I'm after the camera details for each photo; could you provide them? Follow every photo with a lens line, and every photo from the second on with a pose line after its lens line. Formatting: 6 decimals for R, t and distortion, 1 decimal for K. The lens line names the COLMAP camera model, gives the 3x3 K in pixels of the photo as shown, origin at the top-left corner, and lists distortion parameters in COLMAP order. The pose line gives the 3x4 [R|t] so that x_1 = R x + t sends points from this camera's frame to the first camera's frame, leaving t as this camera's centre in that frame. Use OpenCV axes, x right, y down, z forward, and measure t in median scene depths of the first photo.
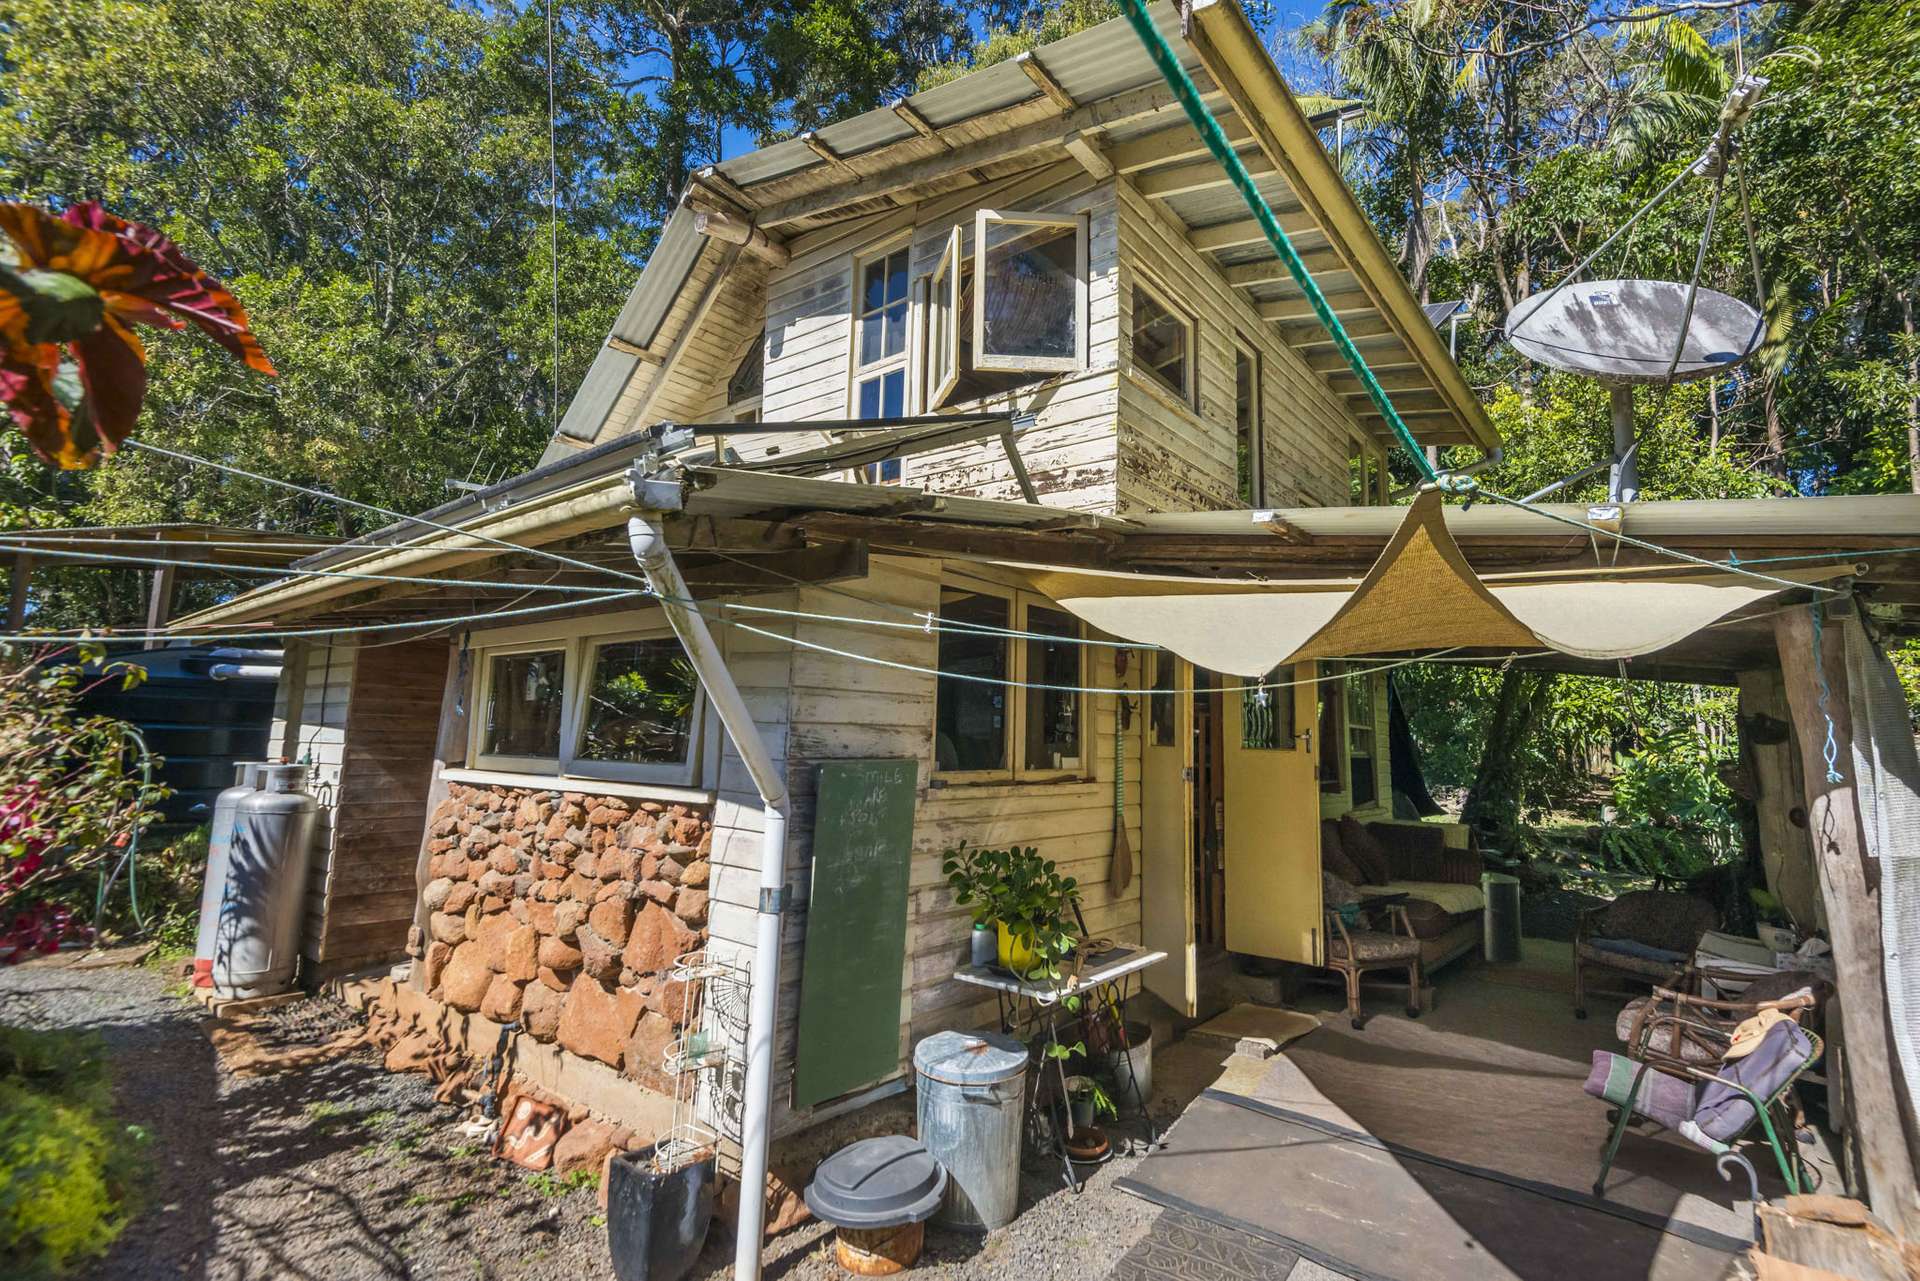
lens RADIAL K [[857.4, 0, 960.0], [0, 857.4, 640.5], [0, 0, 1]] dist [0.028173, -0.015497]
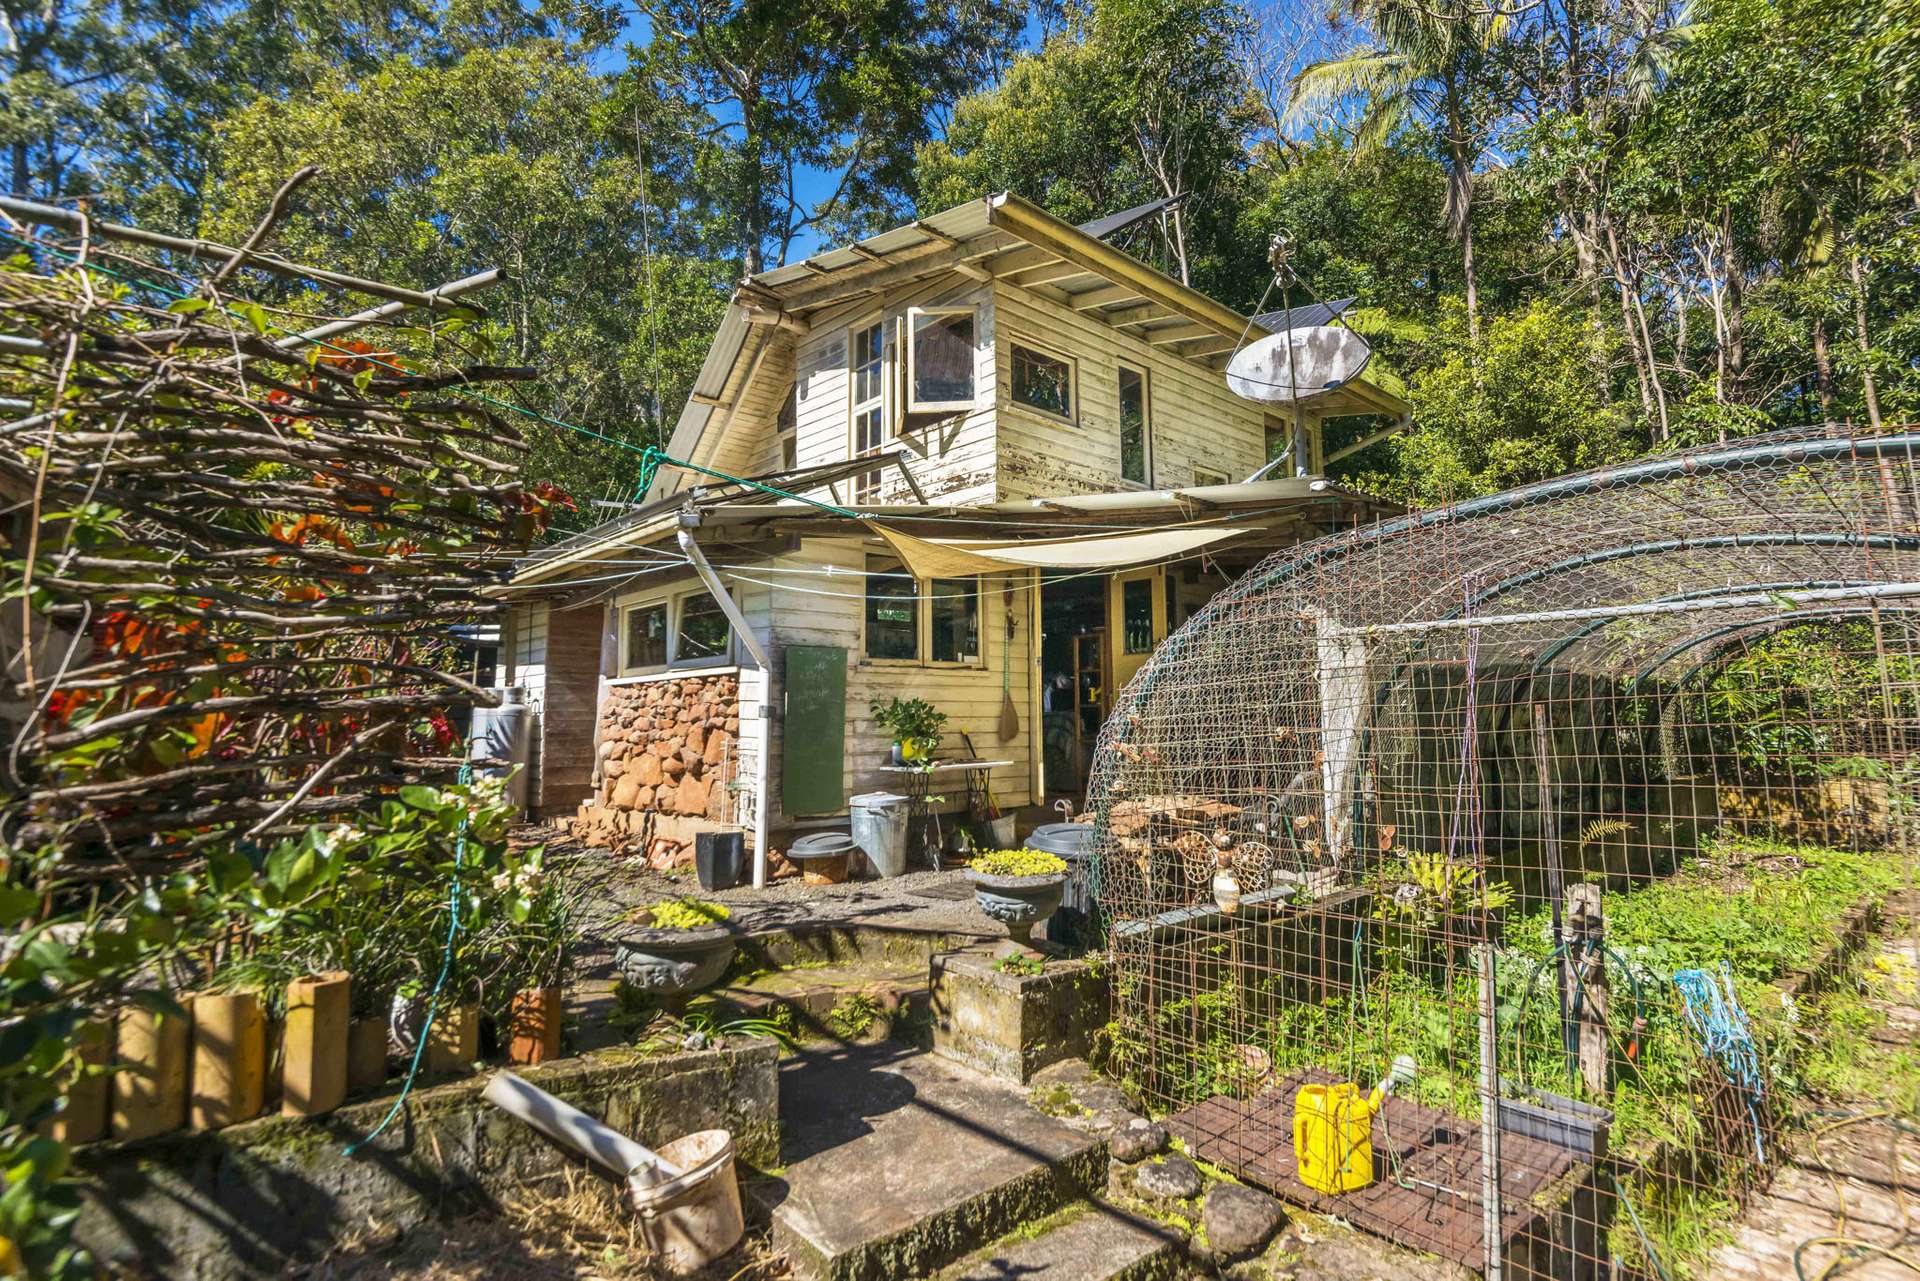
lens RADIAL K [[940.9, 0, 997.2], [0, 940.9, 646.8], [0, 0, 1]] dist [0.032872, -0.026351]
pose [[0.991094, -0.045465, -0.125166, 0.384480], [0.049137, 0.998443, 0.026408, 0.072573], [0.123770, -0.032323, 0.991784, -0.715110]]
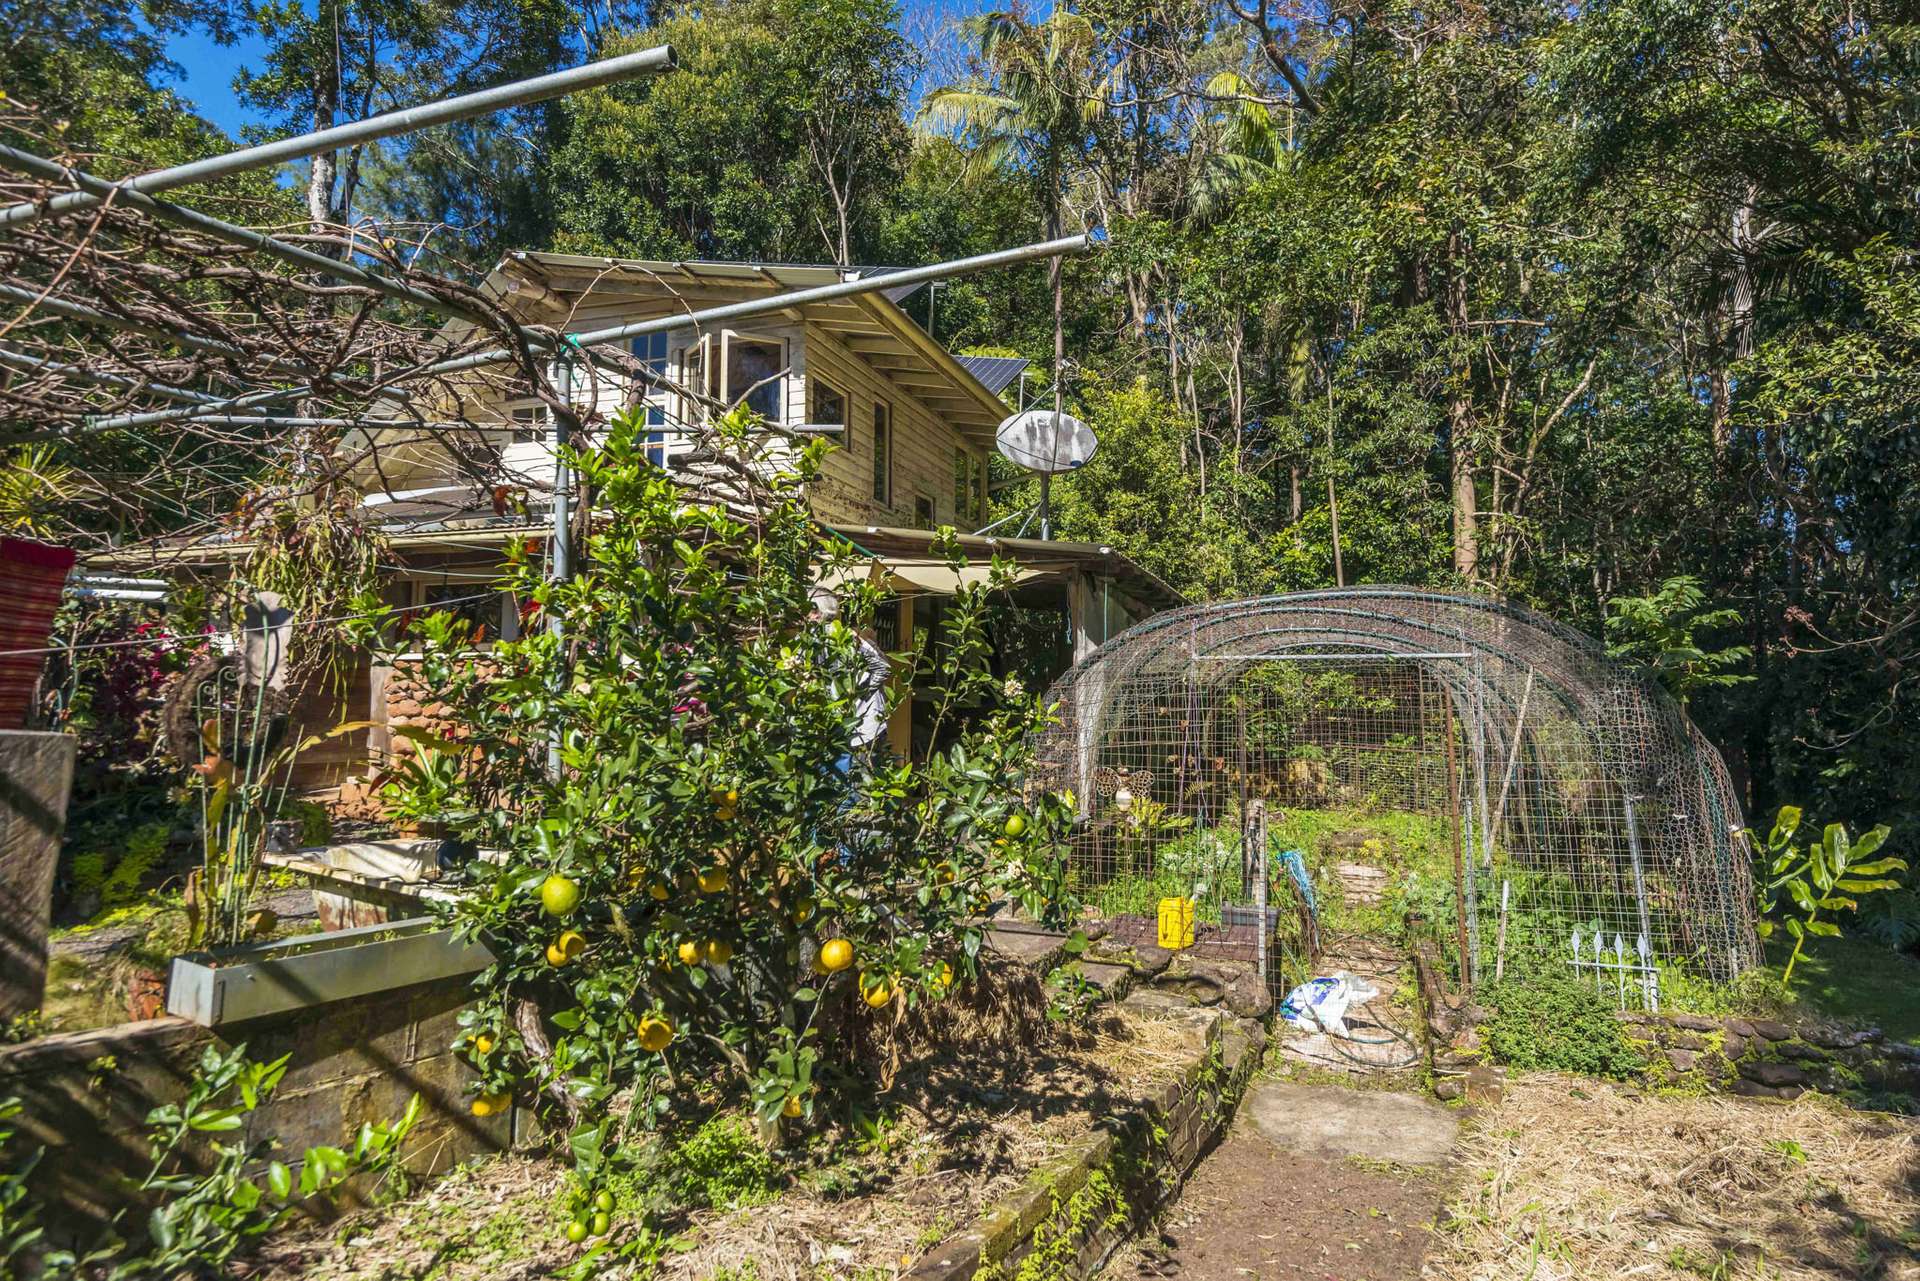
lens RADIAL K [[1110.0, 0, 974.4], [0, 1110.0, 678.0], [0, 0, 1]] dist [0.004120, -0.001059]
pose [[0.936711, -0.006462, 0.350044, -0.304515], [-0.021845, 0.996803, 0.076857, 0.006196], [-0.349422, -0.079640, 0.933575, -1.350593]]
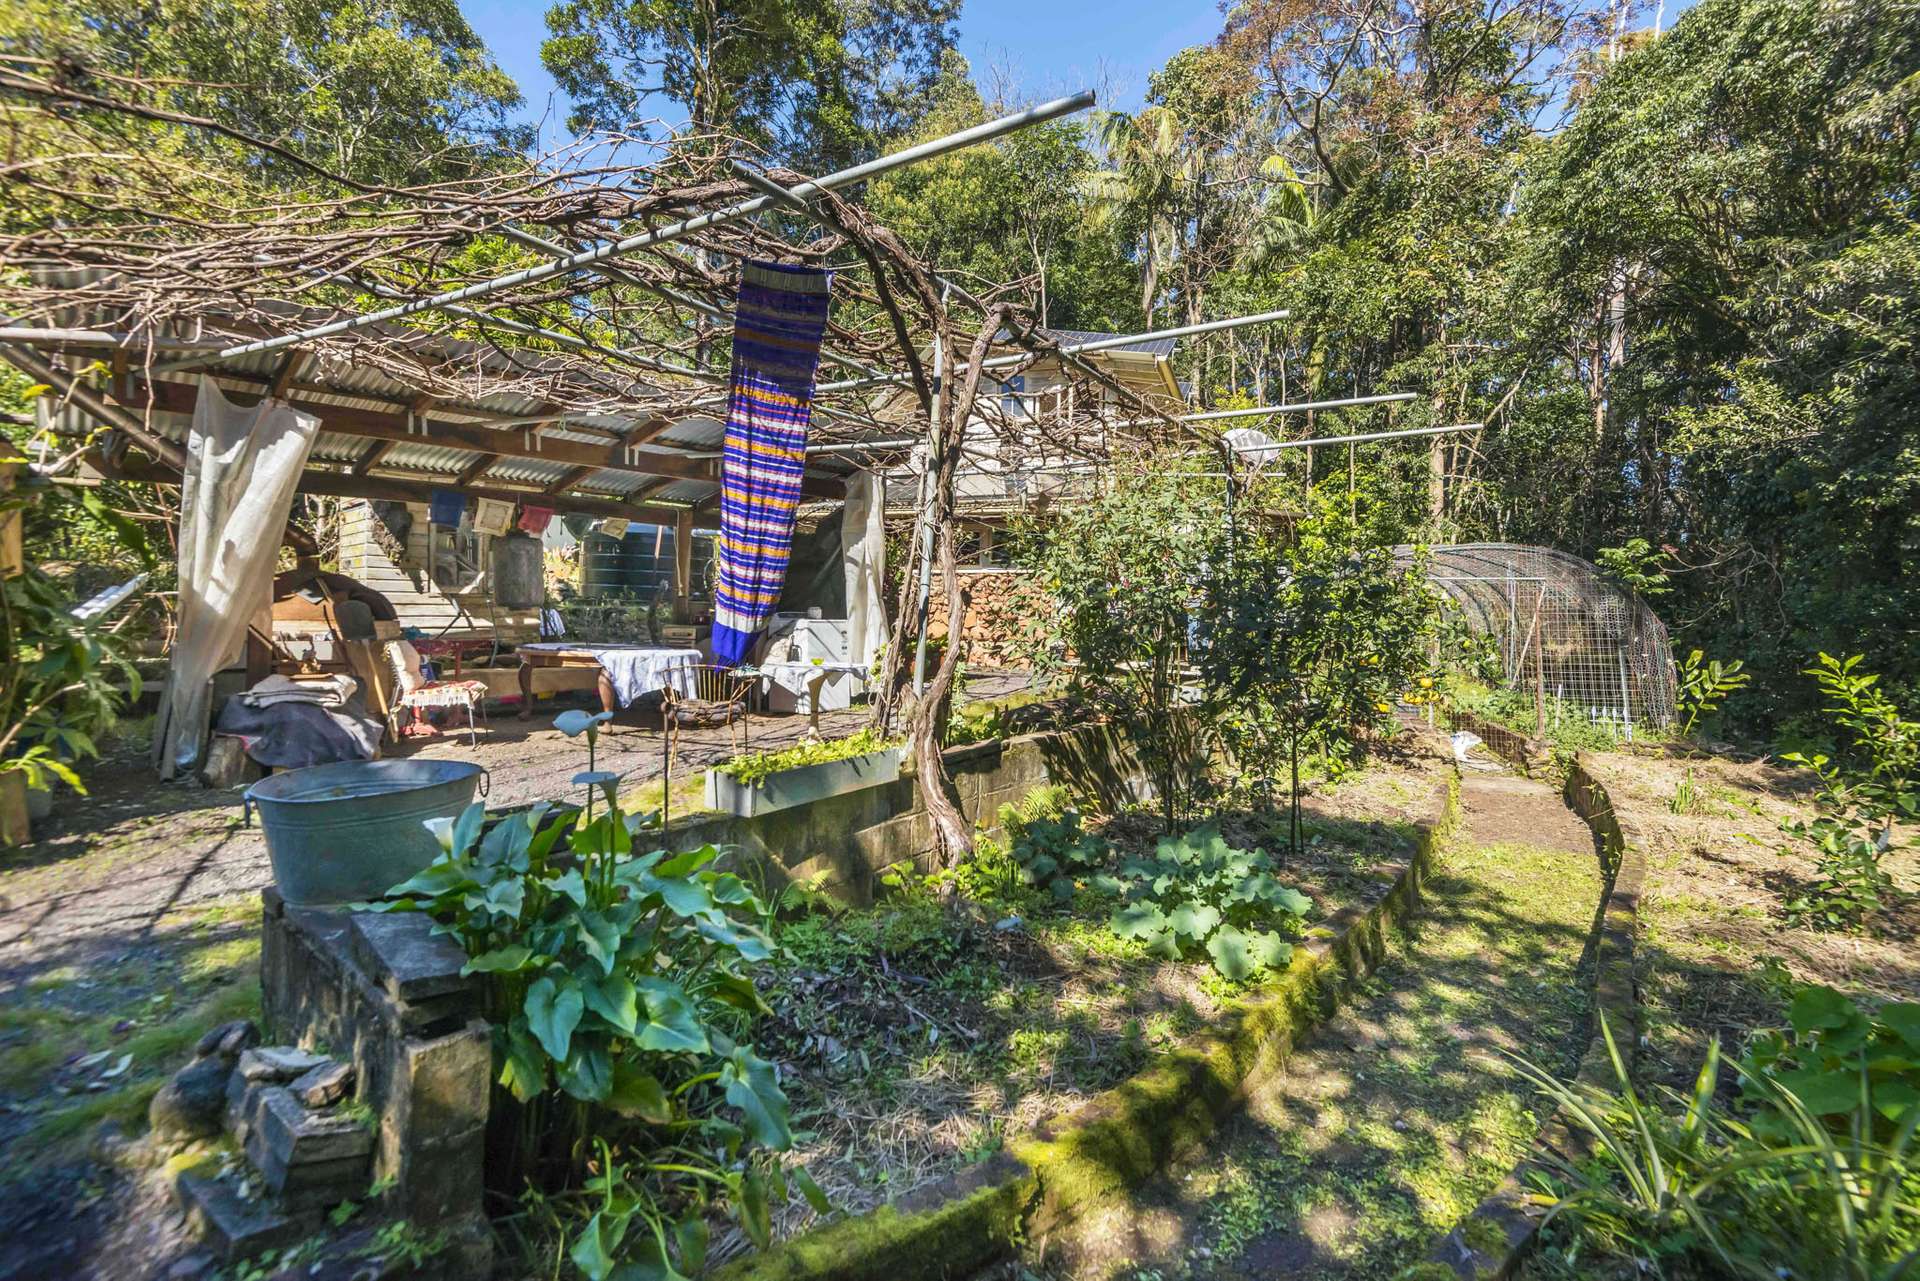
lens RADIAL K [[857.4, 0, 960.0], [0, 857.4, 640.5], [0, 0, 1]] dist [0.028173, -0.015497]
pose [[0.939958, -0.024695, 0.340394, -1.401372], [-0.030463, 0.987327, 0.155747, -0.073338], [-0.339927, -0.156765, 0.927294, -1.857437]]
